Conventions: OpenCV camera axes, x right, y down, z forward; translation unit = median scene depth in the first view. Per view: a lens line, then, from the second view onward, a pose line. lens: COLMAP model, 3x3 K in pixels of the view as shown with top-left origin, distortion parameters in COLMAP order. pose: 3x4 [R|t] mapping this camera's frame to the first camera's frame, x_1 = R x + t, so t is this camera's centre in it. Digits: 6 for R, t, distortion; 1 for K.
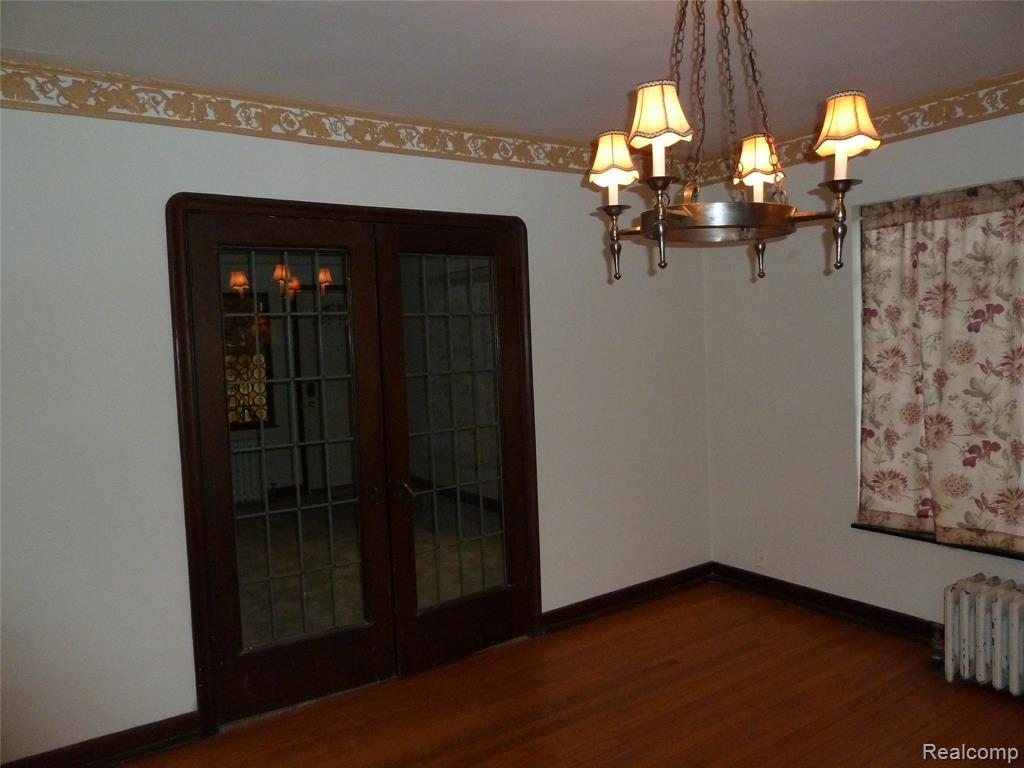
lens RADIAL K [[765.3, 0, 512.0], [0, 765.3, 384.0], [0, 0, 1]] dist [-0.008472, -0.006043]
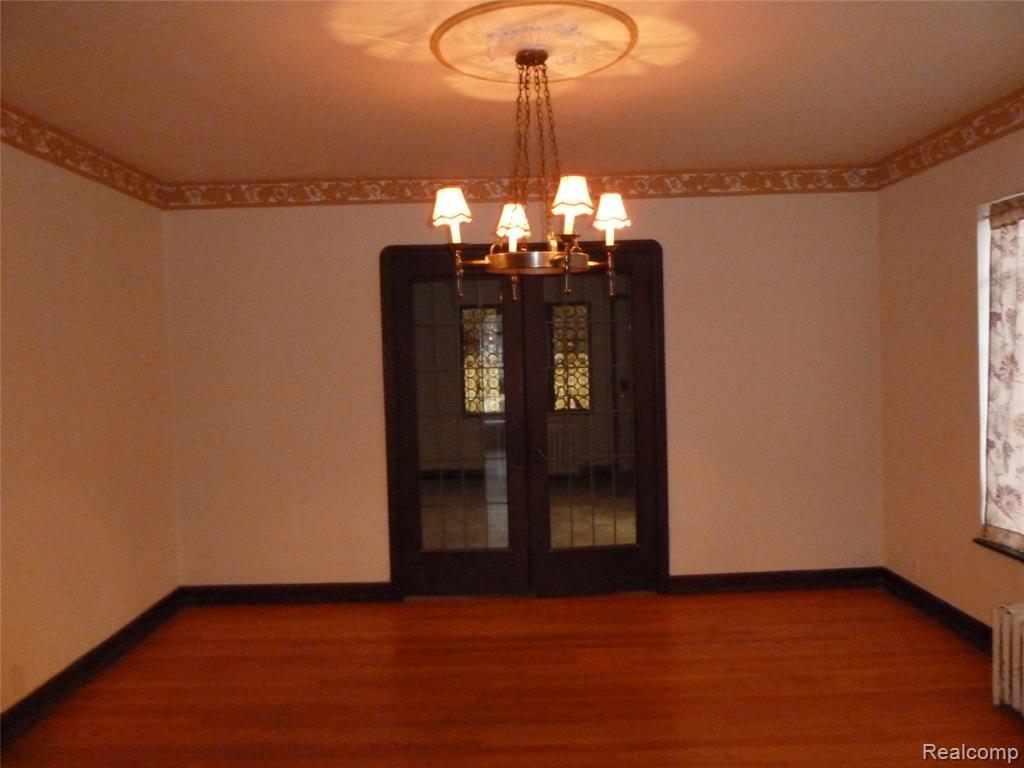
lens RADIAL K [[765.4, 0, 512.0], [0, 765.4, 384.0], [0, 0, 1]] dist [-0.001569, -0.002693]
pose [[0.828450, 0.038753, -0.558720, 0.505478], [-0.039869, 0.999153, 0.010185, 0.004212], [0.558642, 0.013838, 0.829294, -0.115310]]
